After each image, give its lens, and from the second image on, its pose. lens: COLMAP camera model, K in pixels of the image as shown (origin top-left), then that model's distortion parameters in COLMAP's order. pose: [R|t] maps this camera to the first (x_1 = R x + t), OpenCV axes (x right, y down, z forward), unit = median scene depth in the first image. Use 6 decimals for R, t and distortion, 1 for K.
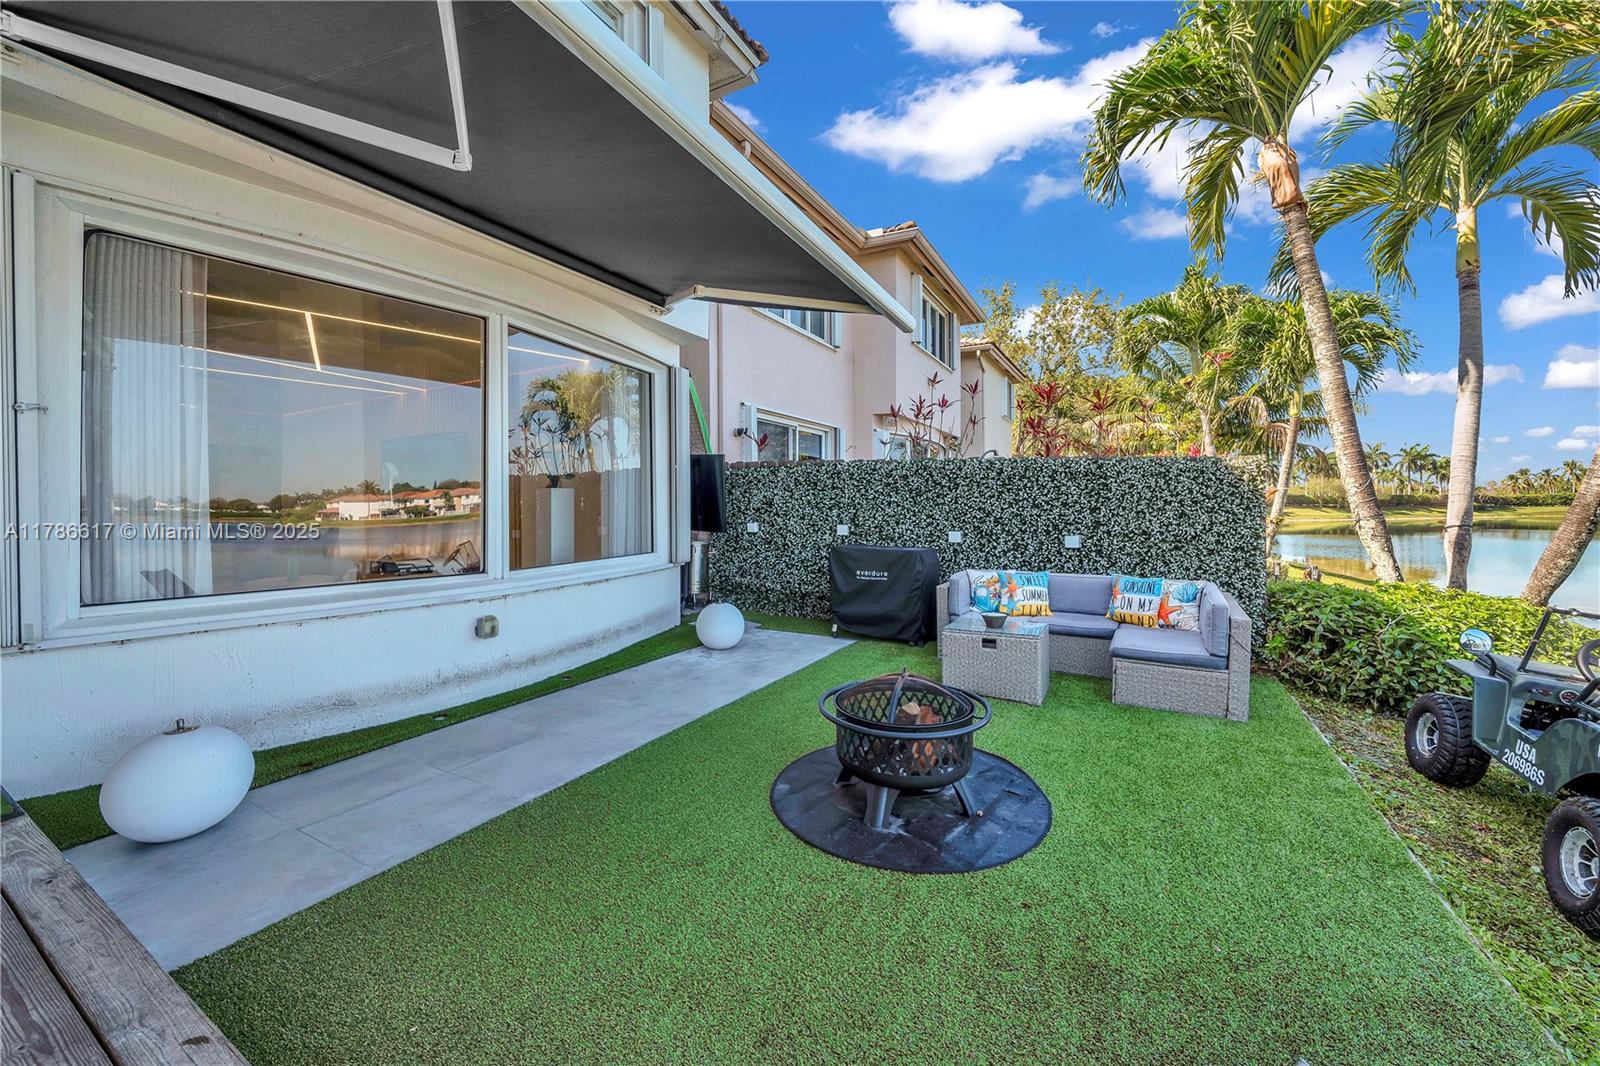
lens RADIAL K [[610.2, 0, 797.4], [0, 610.2, 501.5], [0, 0, 1]] dist [-0.000828, -0.000064]
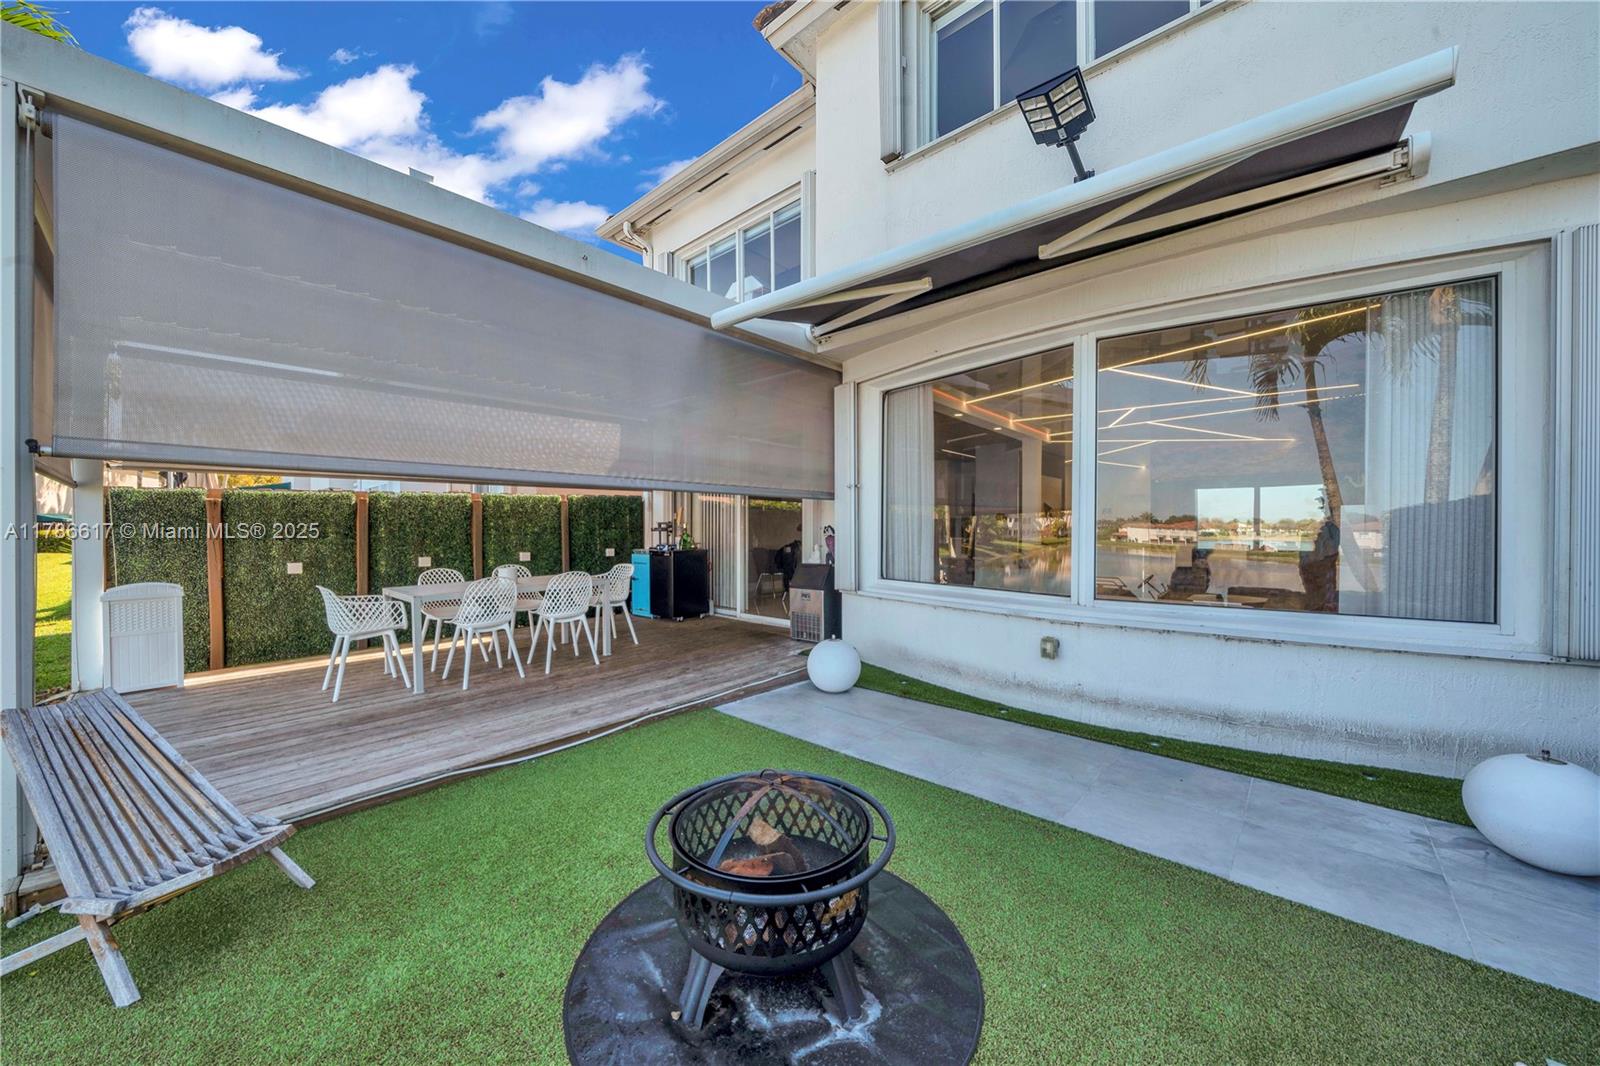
lens RADIAL K [[574.4, 0, 800.0], [0, 574.4, 533.0], [0, 0, 1]] dist [-0.000153, -0.000004]
pose [[-0.218390, 0.010218, -0.975808, 0.401956], [0.005159, 0.999943, 0.009316, -0.000688], [0.975848, -0.002999, -0.218430, 0.598023]]
